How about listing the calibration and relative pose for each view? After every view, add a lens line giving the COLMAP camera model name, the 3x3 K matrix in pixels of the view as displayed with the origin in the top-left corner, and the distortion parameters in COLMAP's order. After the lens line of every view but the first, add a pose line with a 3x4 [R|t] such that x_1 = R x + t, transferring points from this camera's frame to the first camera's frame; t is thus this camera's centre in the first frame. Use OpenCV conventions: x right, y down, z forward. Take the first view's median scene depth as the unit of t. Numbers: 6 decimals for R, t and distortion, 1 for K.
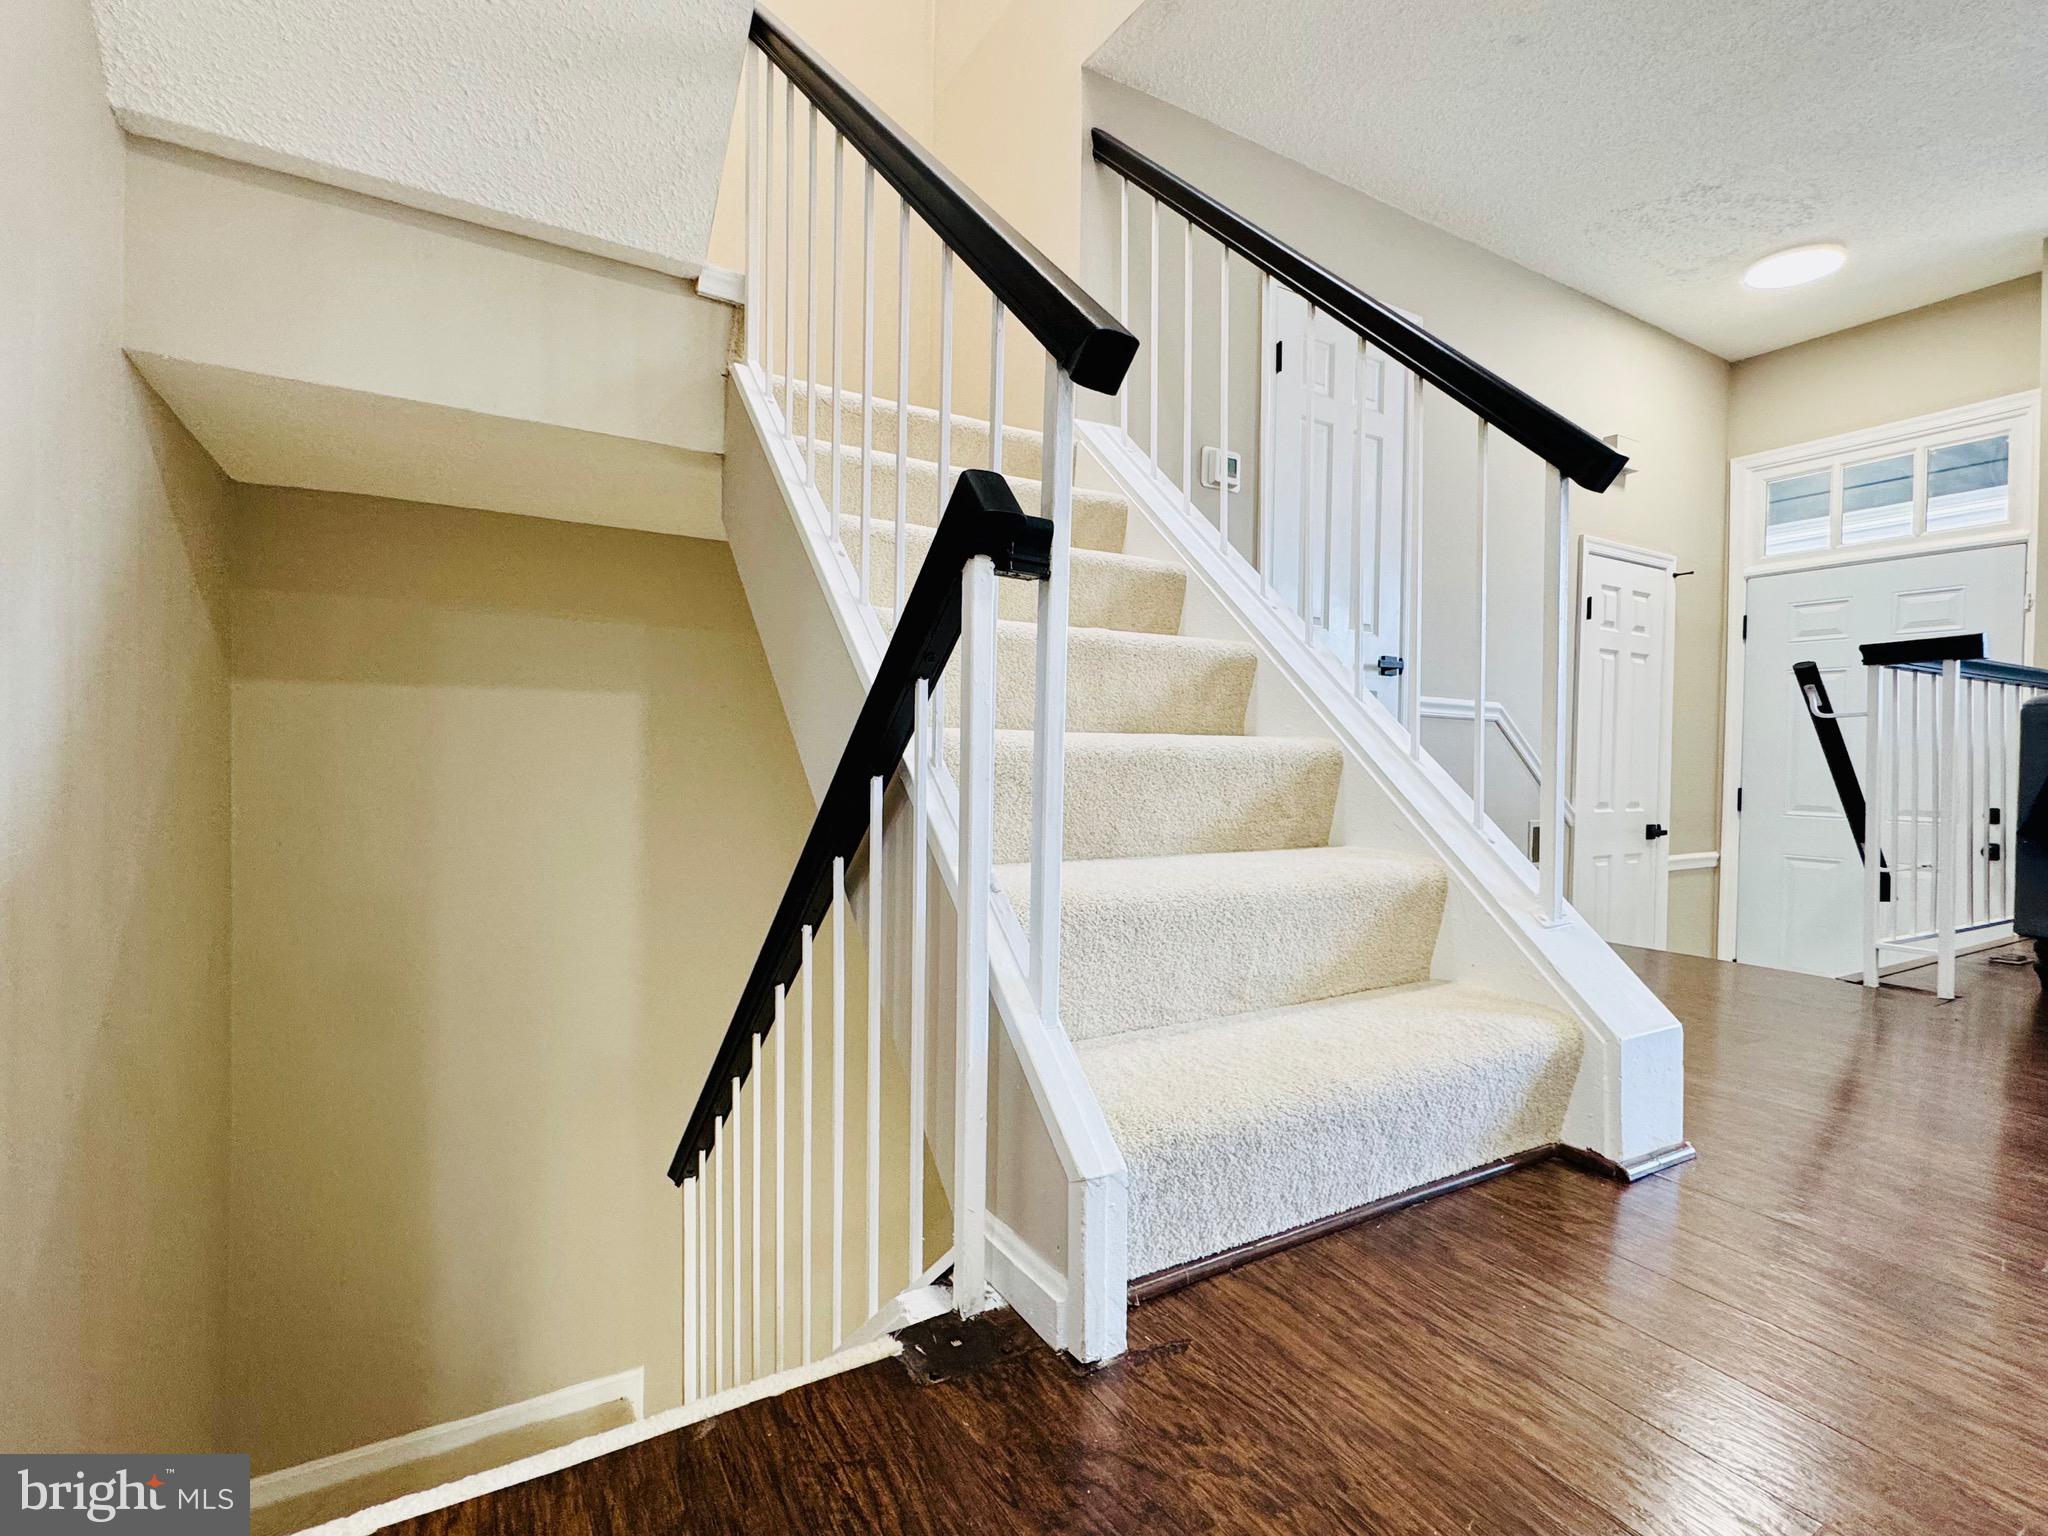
lens RADIAL K [[951.1, 0, 1023.9], [0, 951.1, 779.1], [0, 0, 1]] dist [-0.001408, -0.000426]
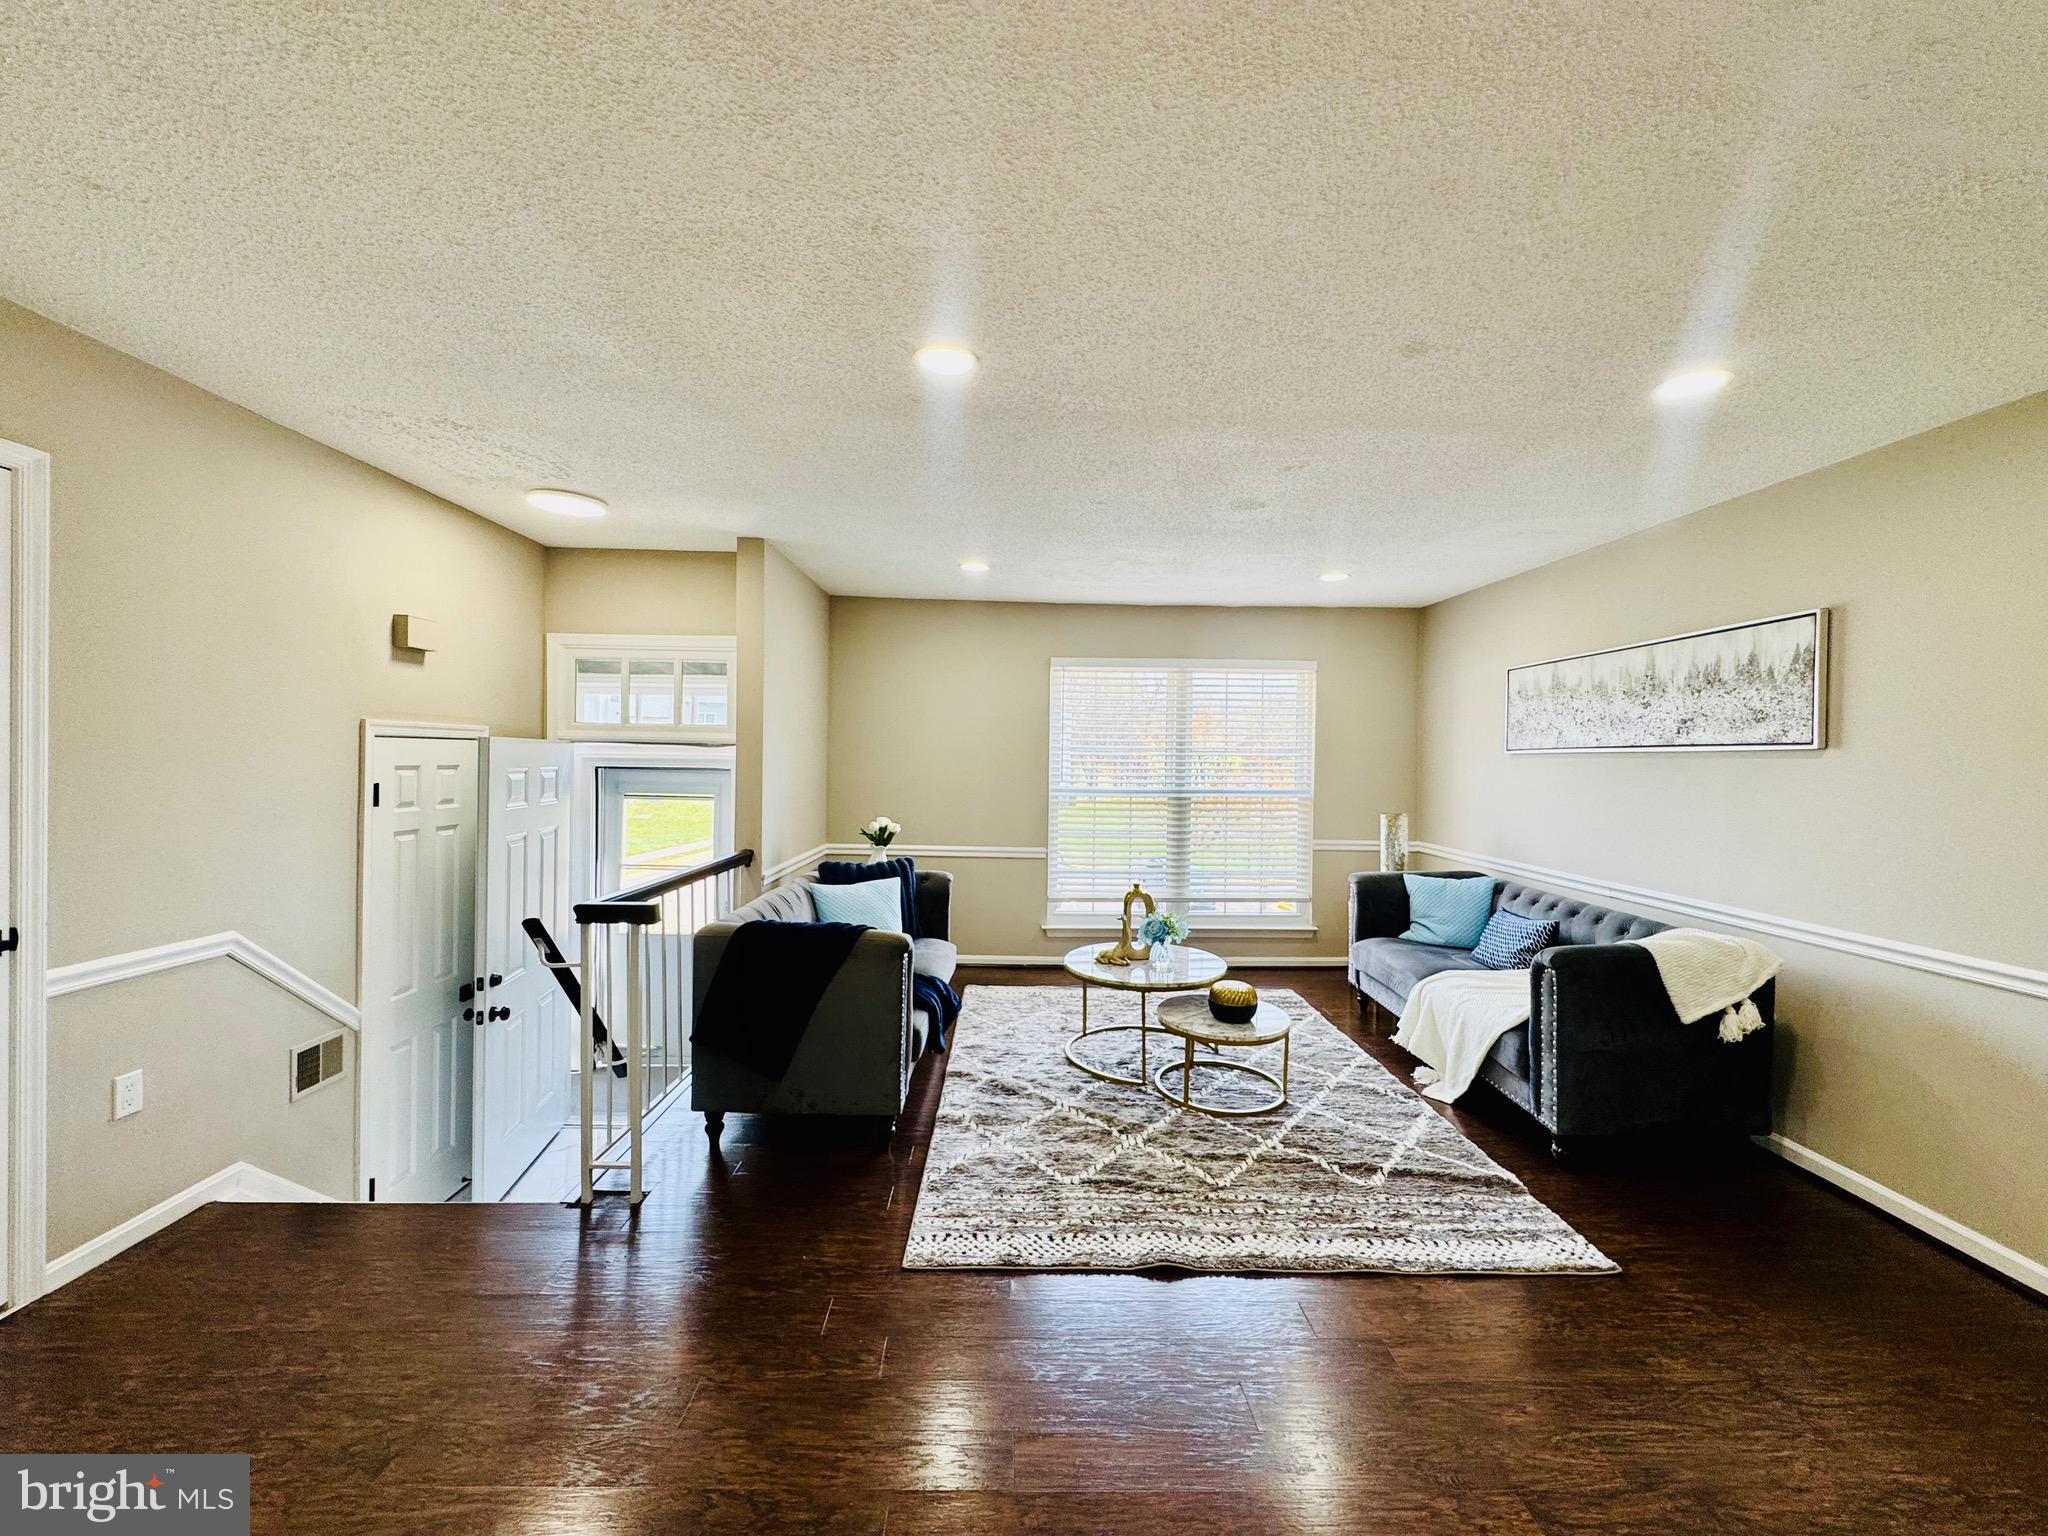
lens RADIAL K [[817.0, 0, 1023.4], [0, 817.0, 771.6], [0, 0, 1]] dist [-0.001612, 0.000530]
pose [[0.490667, -0.016953, 0.871182, 0.241190], [0.005948, 0.999853, 0.016108, -0.250920], [-0.871327, -0.002722, 0.490696, 0.048836]]
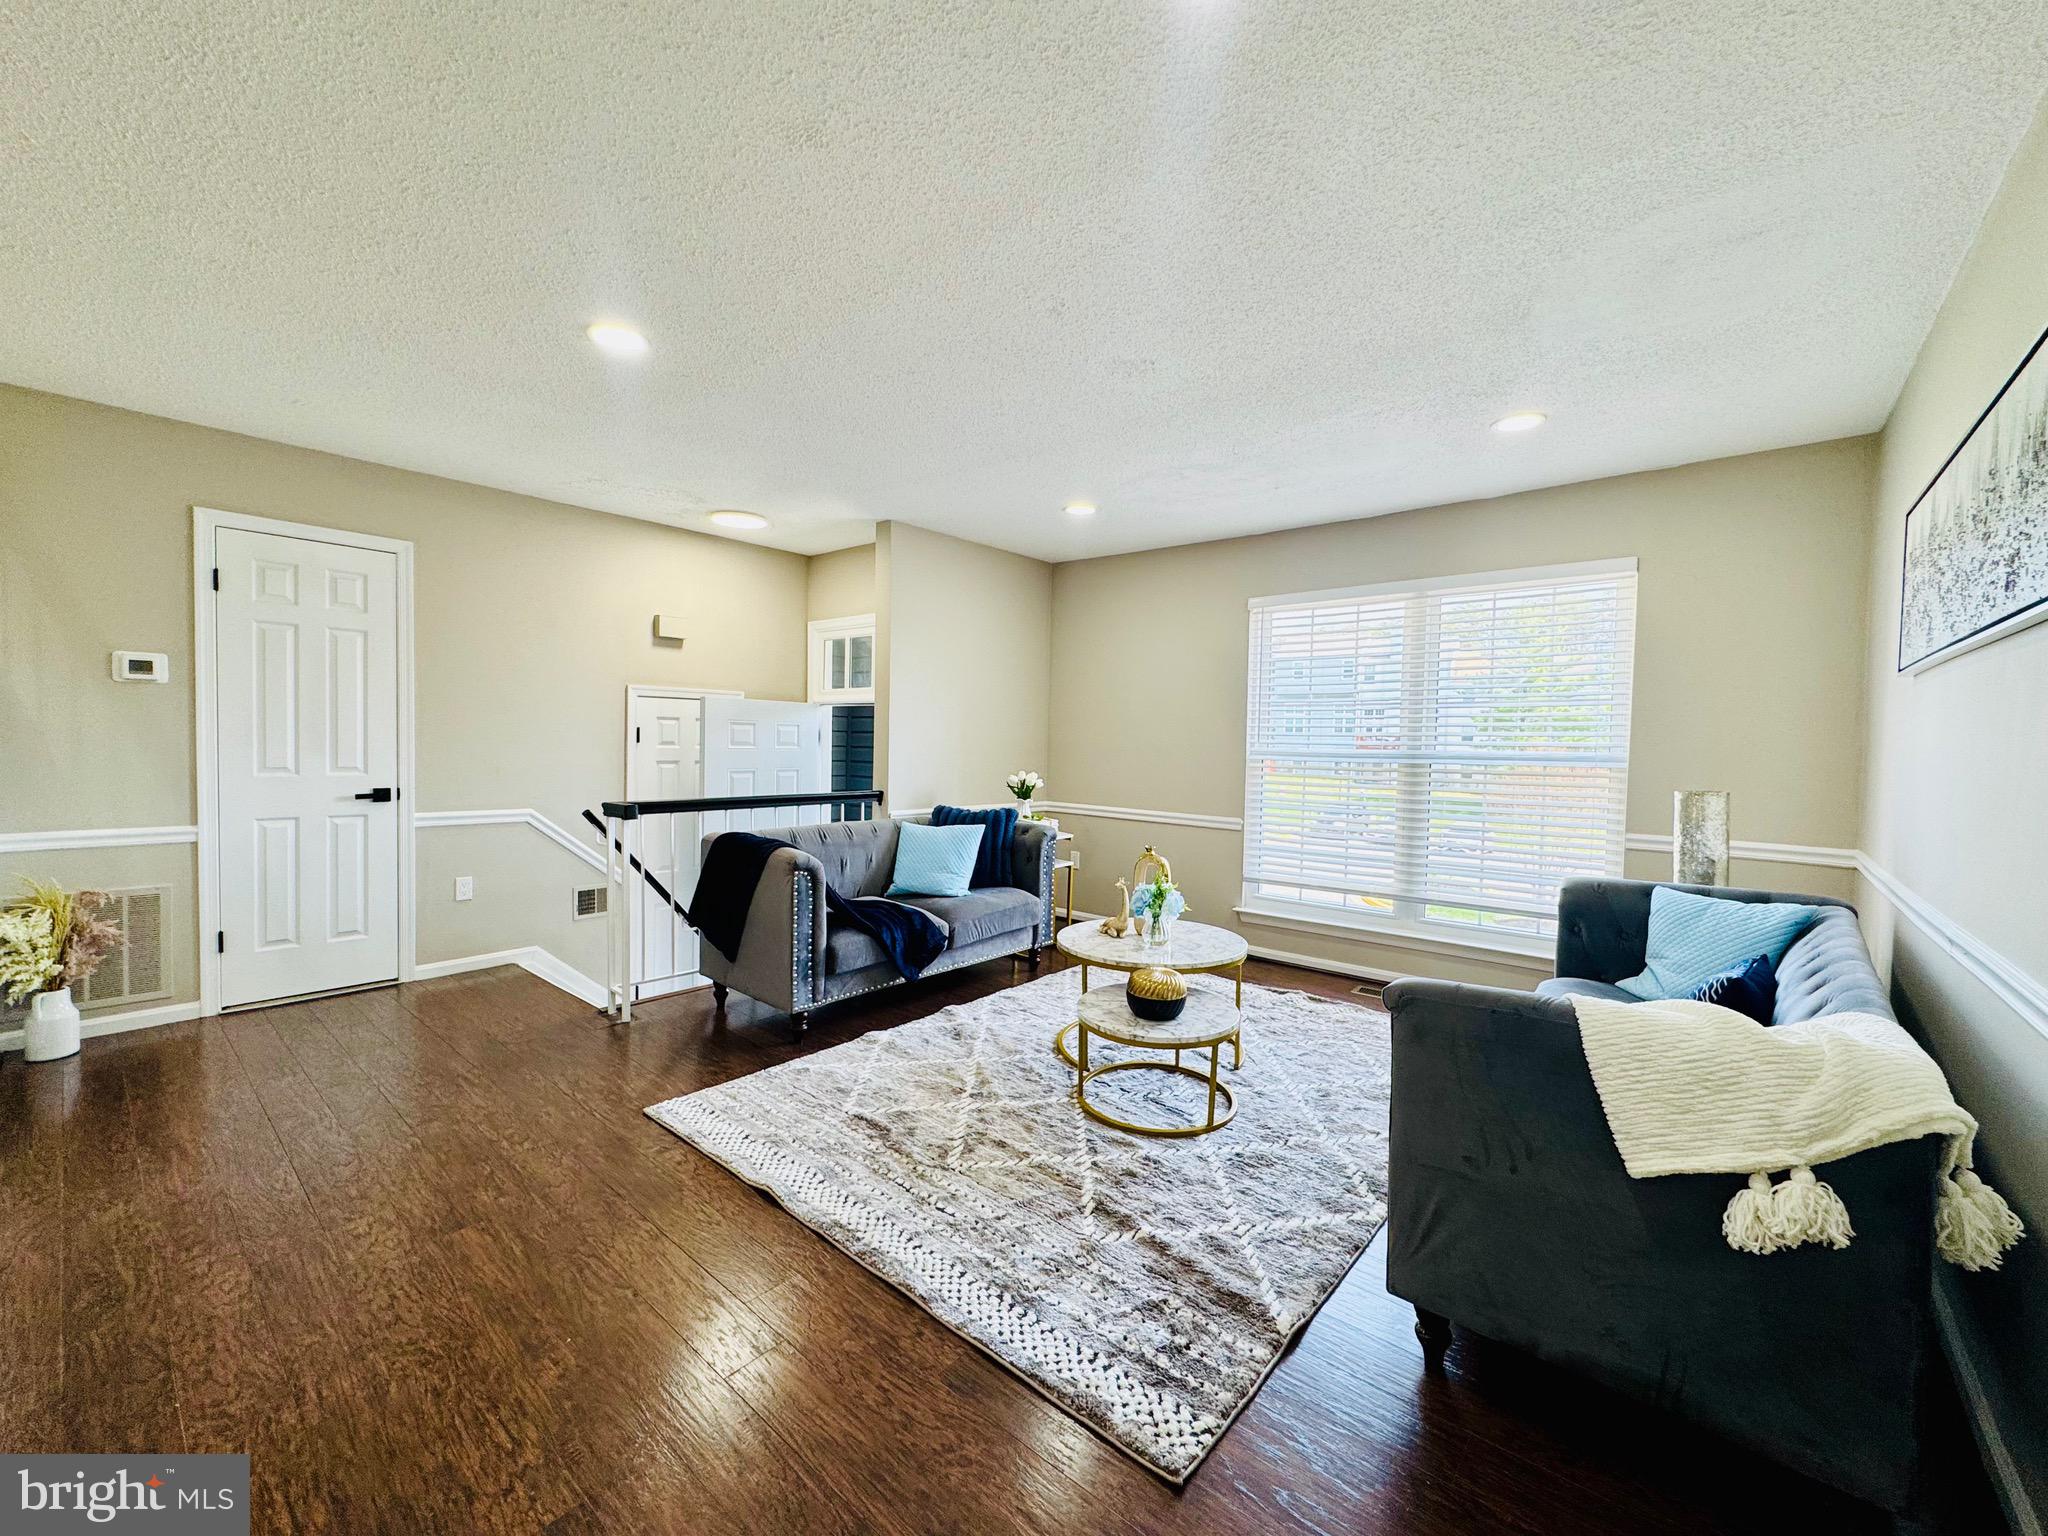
lens RADIAL K [[817.0, 0, 1023.9], [0, 817.0, 773.2], [0, 0, 1]] dist [-0.001612, 0.000530]
pose [[0.947285, -0.005730, 0.320340, 0.889099], [-0.002943, 0.999642, 0.026583, -0.185200], [-0.320378, -0.026124, 0.946930, -0.422874]]
